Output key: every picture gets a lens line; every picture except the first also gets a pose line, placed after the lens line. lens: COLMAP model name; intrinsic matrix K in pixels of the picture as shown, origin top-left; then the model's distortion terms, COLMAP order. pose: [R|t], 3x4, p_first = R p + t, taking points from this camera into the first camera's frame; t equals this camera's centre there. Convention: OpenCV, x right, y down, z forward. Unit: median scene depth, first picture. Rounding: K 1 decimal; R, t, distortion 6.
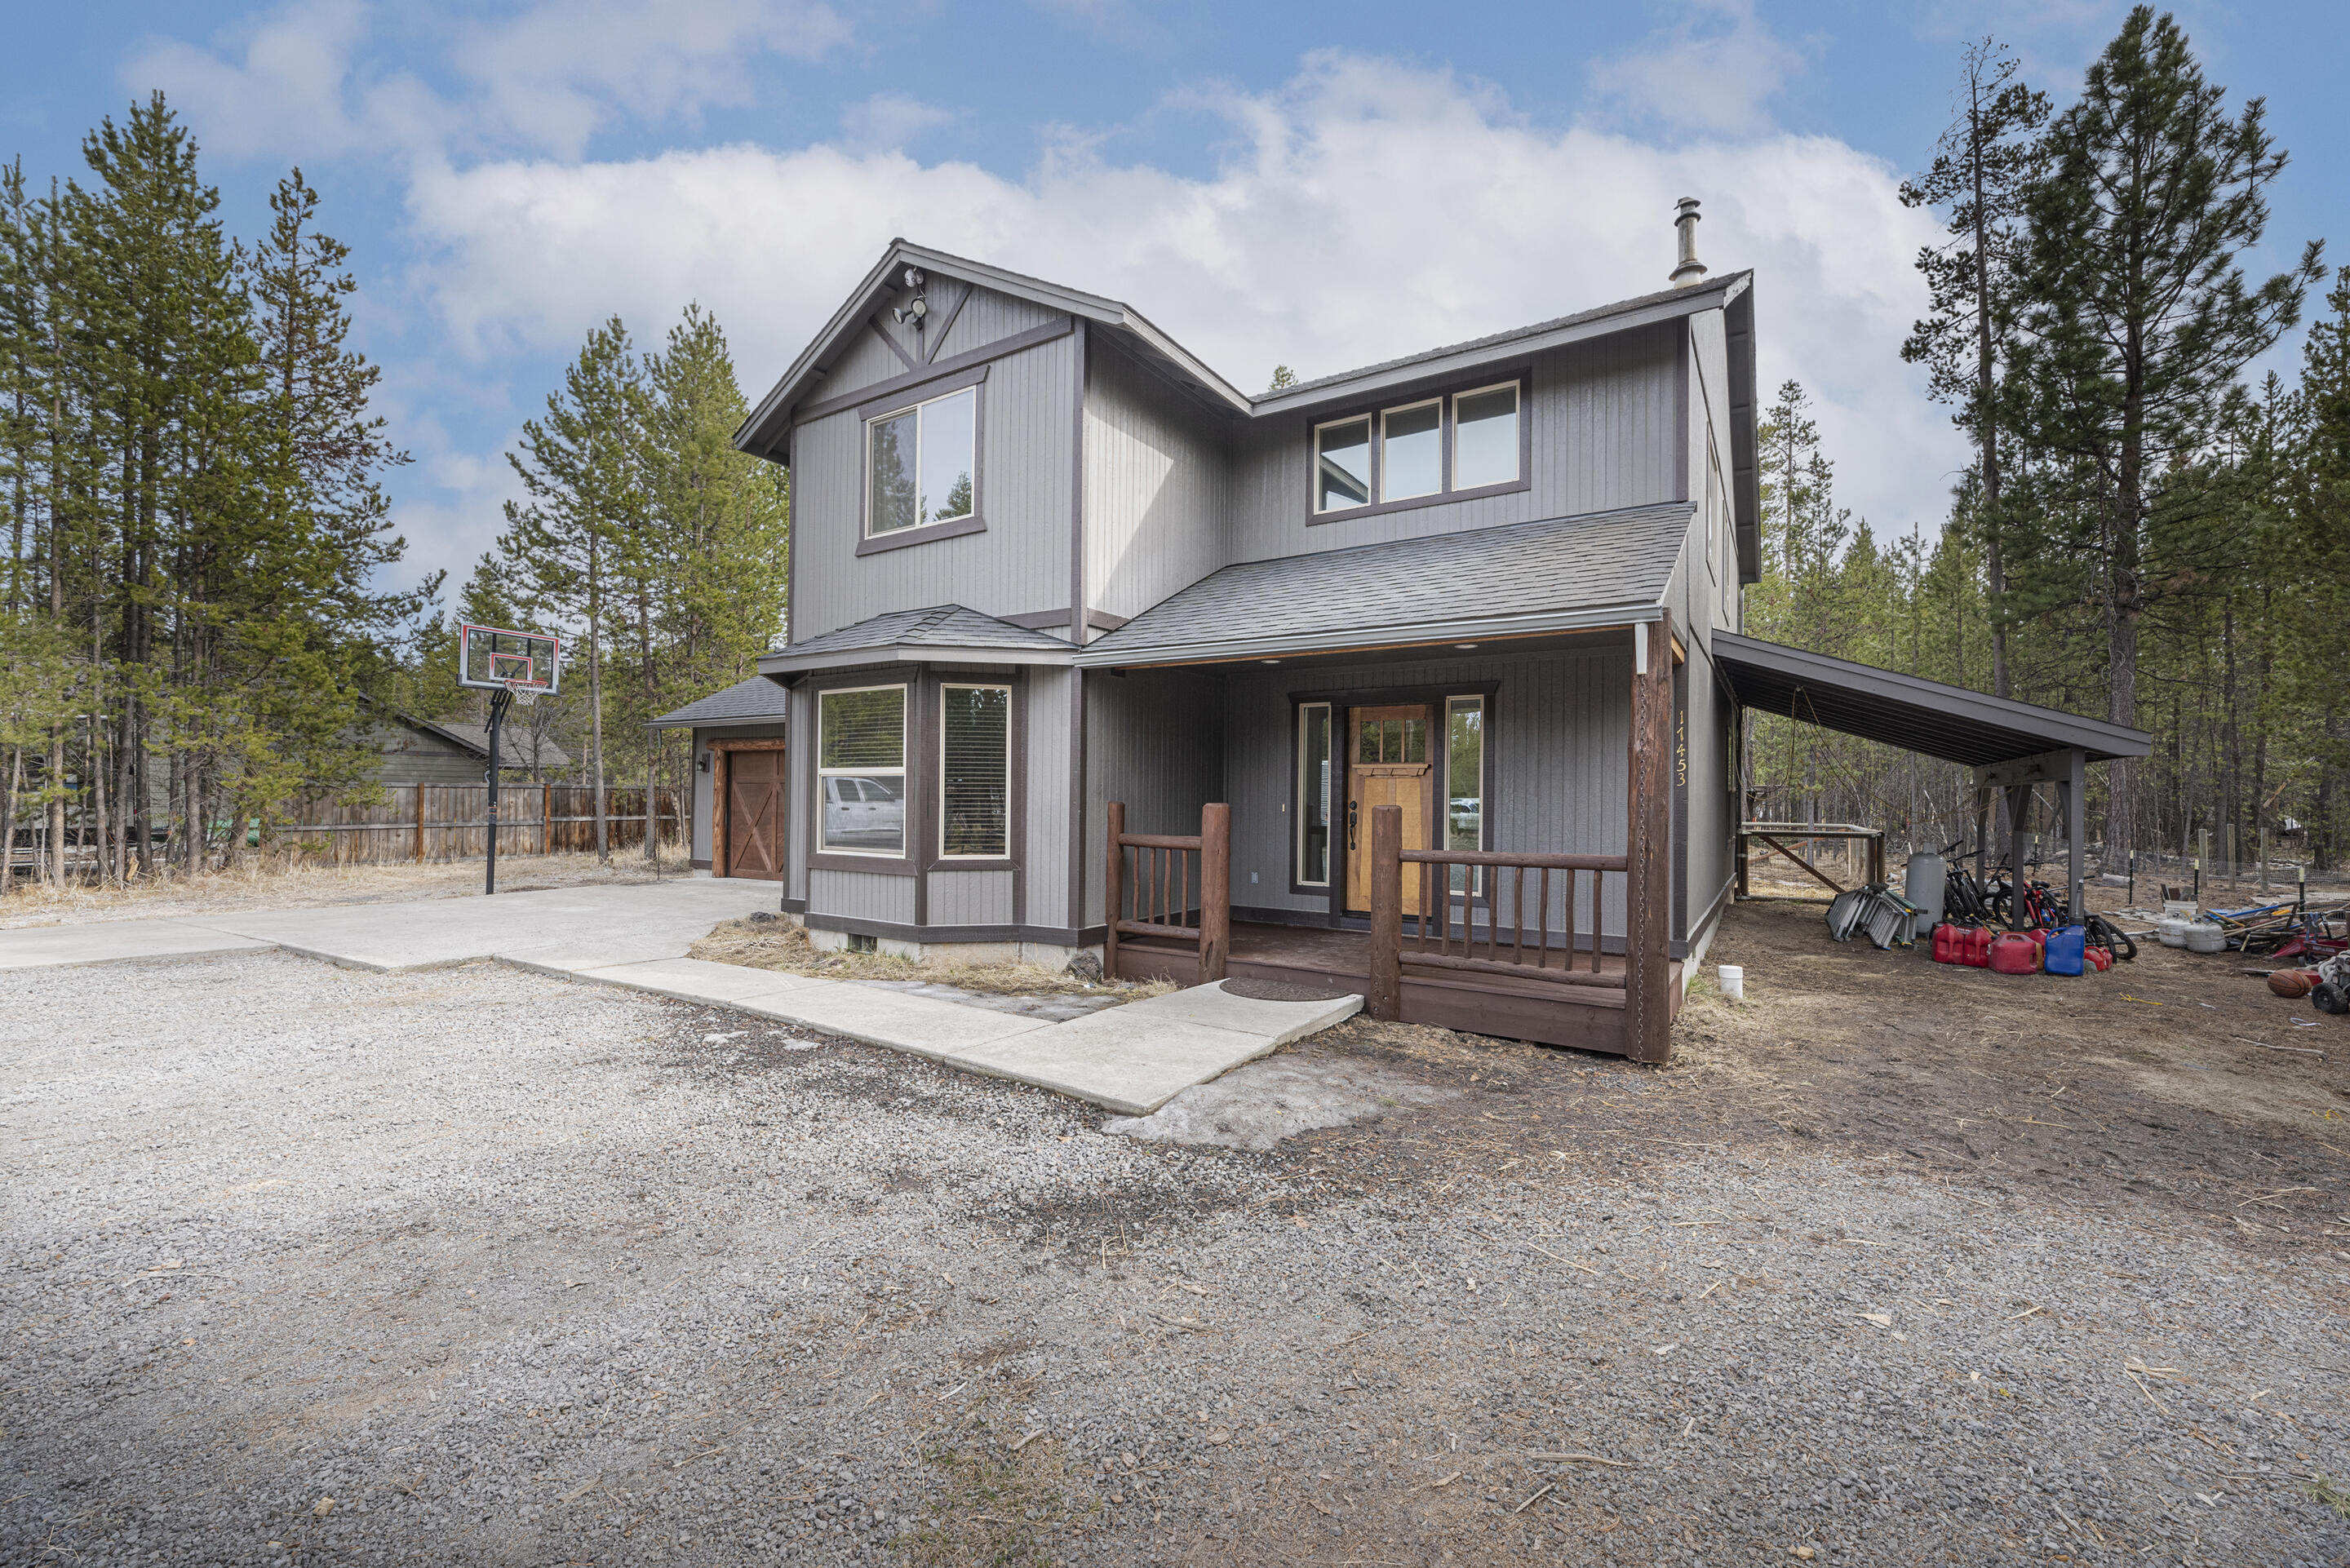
lens RADIAL K [[952.5, 0, 1175.0], [0, 952.5, 784.0], [0, 0, 1]] dist [-0.000378, 0.000388]
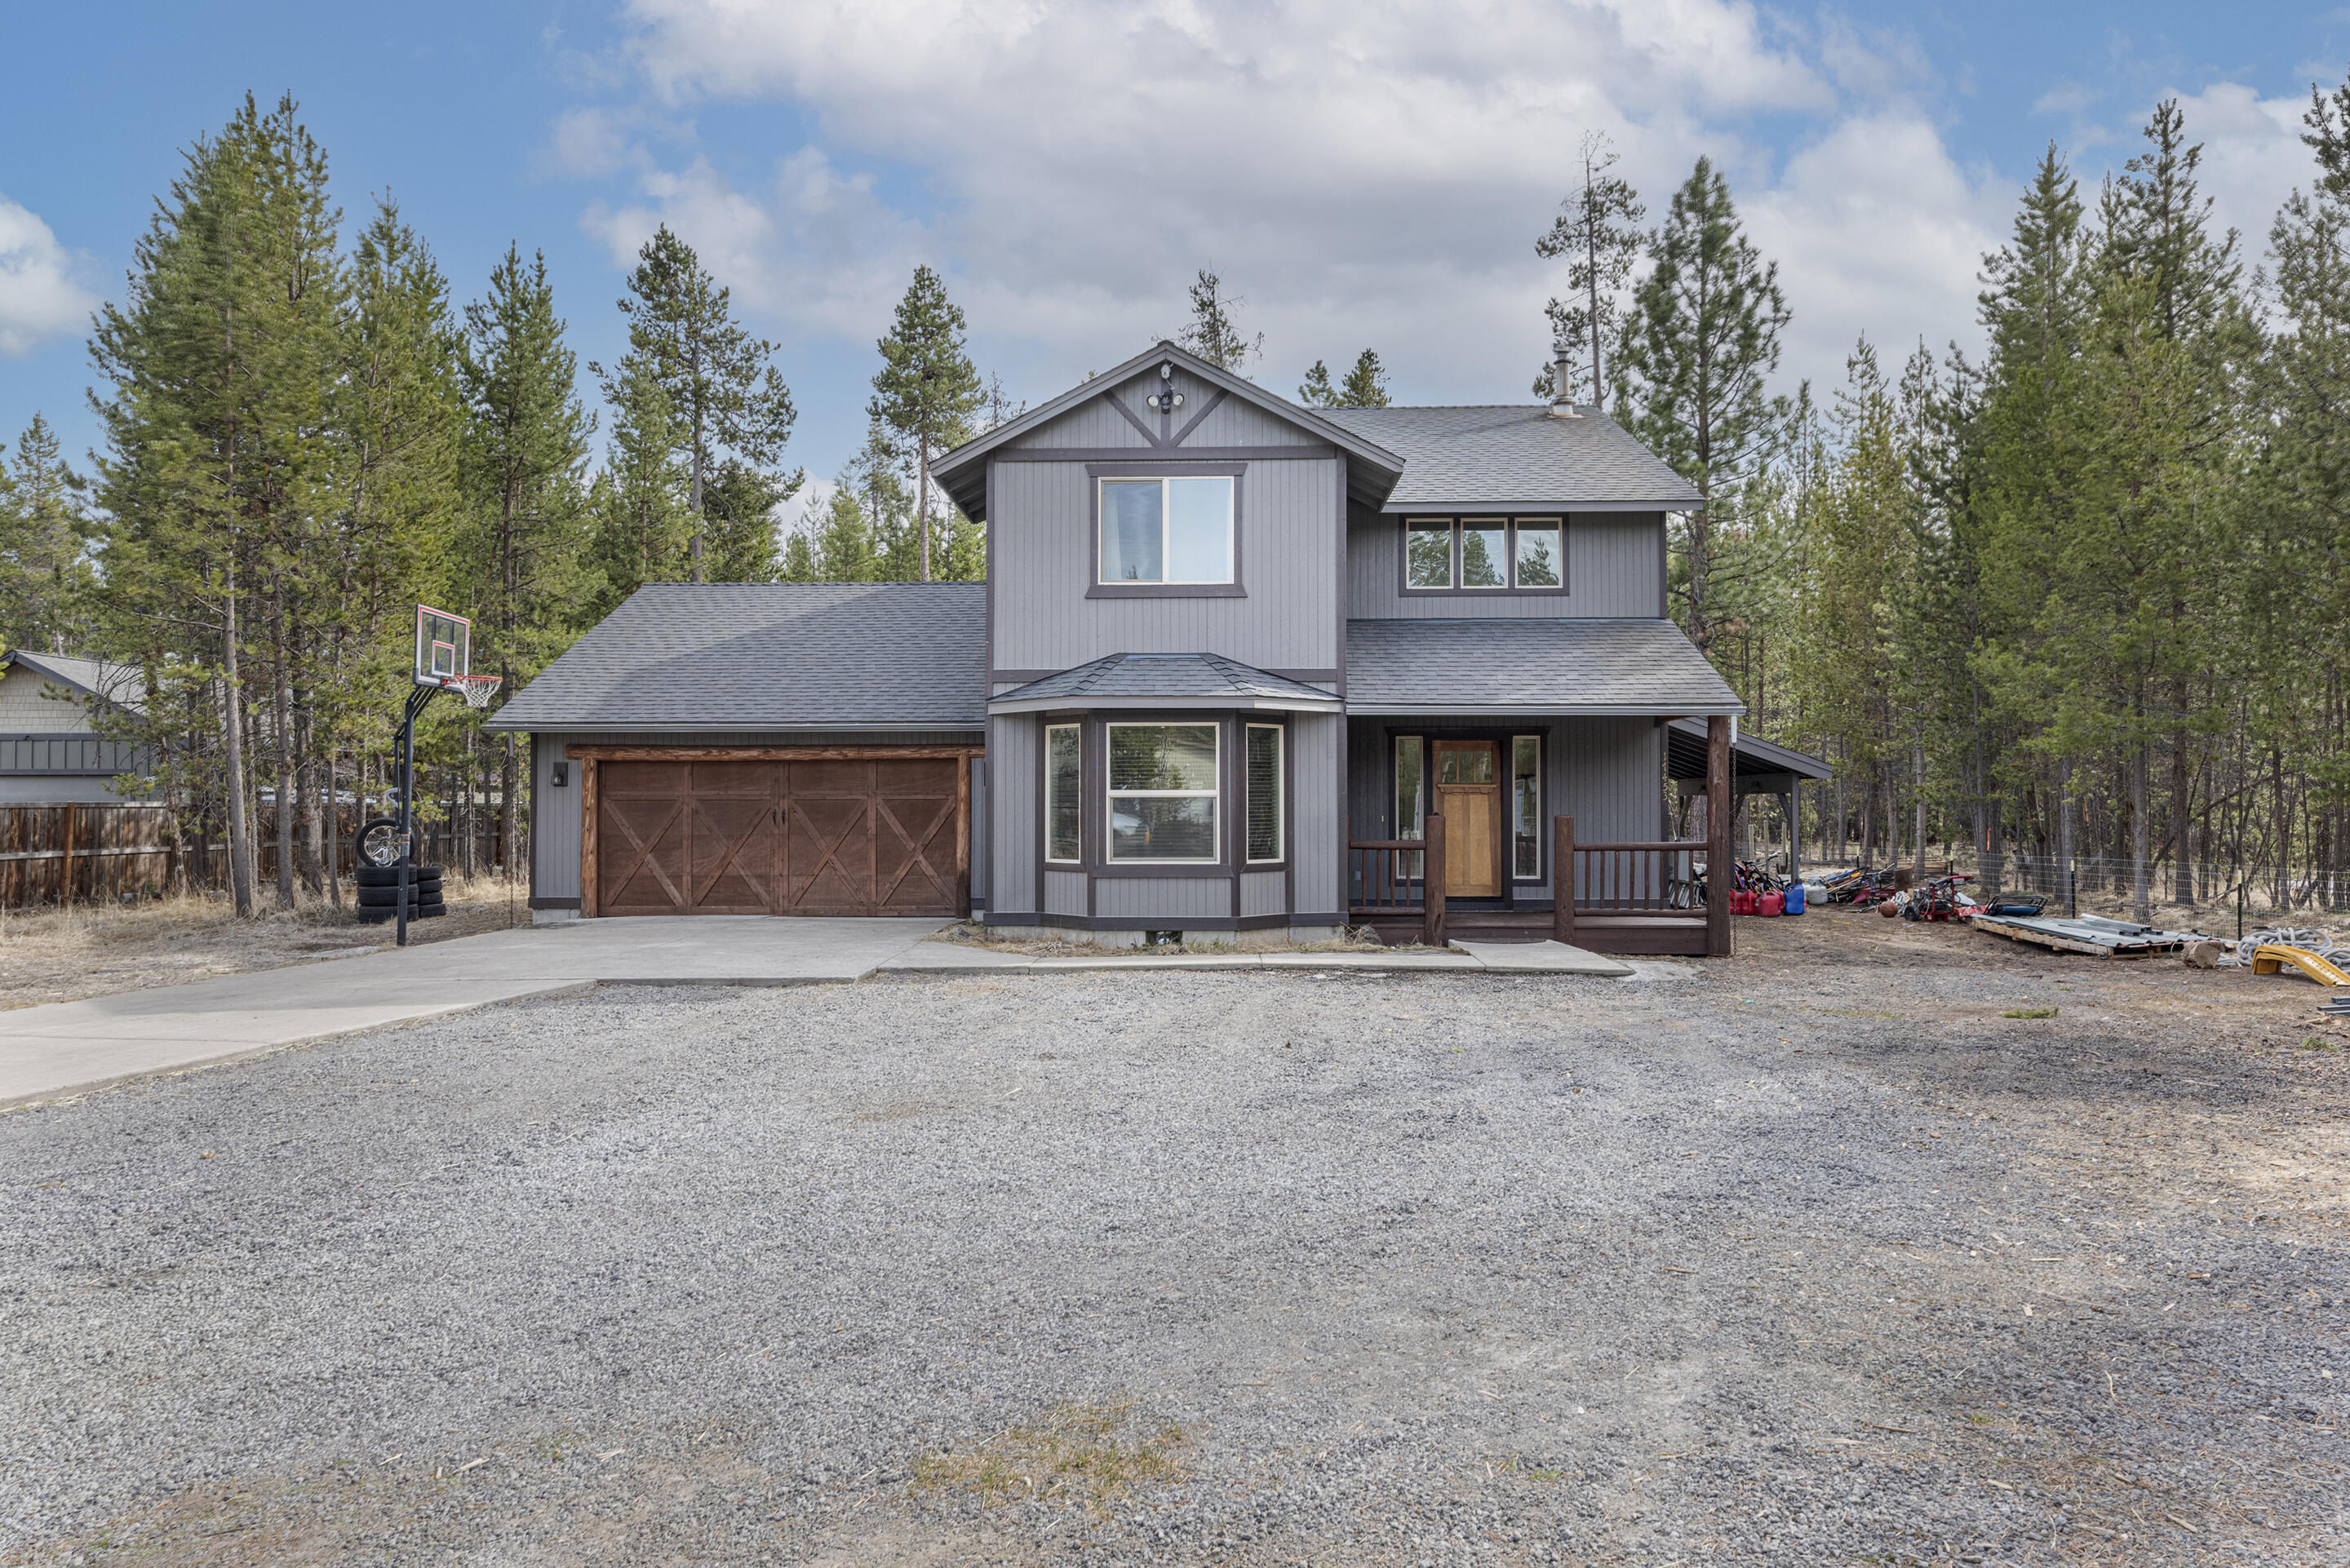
lens RADIAL K [[1433.1, 0, 1233.0], [0, 1433.1, 768.1], [0, 0, 1]] dist [0.003249, 0.001846]
pose [[0.843685, 0.003046, 0.536830, -1.146311], [0.002567, 0.999950, -0.009709, -0.025468], [-0.536832, 0.009569, 0.843635, -0.527280]]
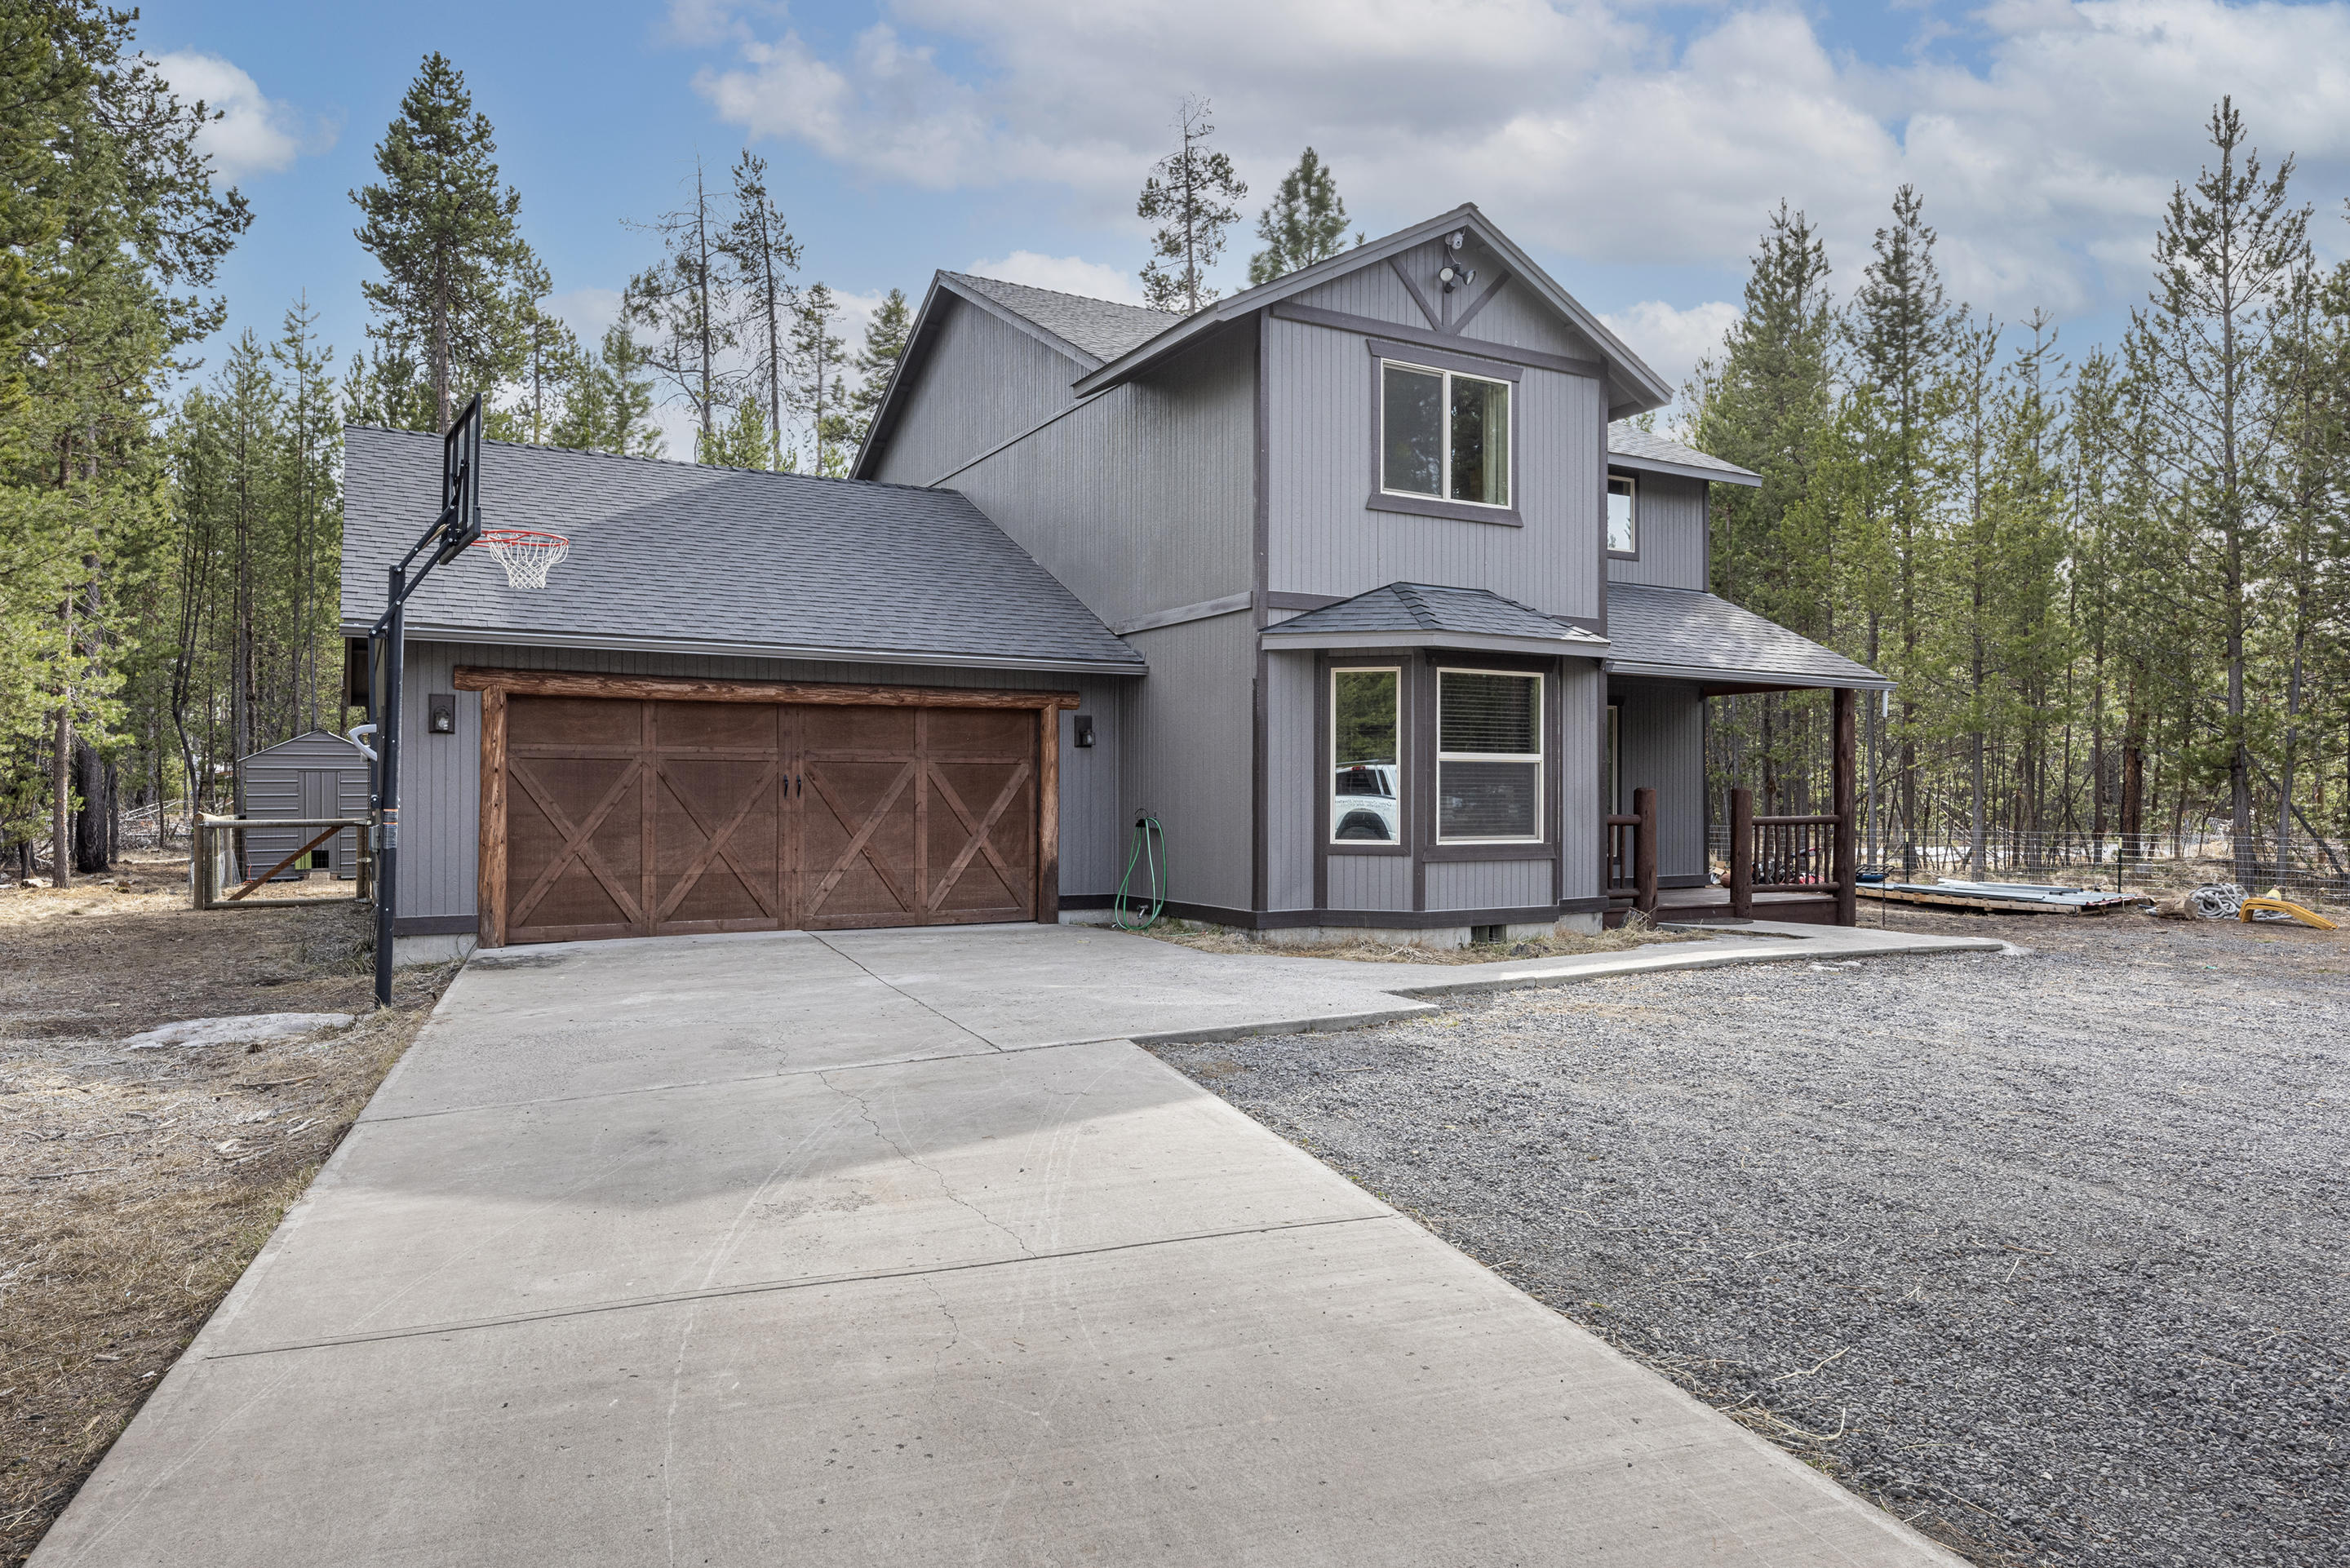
lens RADIAL K [[1433.1, 0, 1233.0], [0, 1433.1, 768.1], [0, 0, 1]] dist [0.003249, 0.001846]
pose [[0.458697, 0.007181, 0.888564, -1.646828], [-0.010613, 0.999940, -0.002602, 0.004300], [-0.888529, -0.008237, 0.458746, 0.530401]]
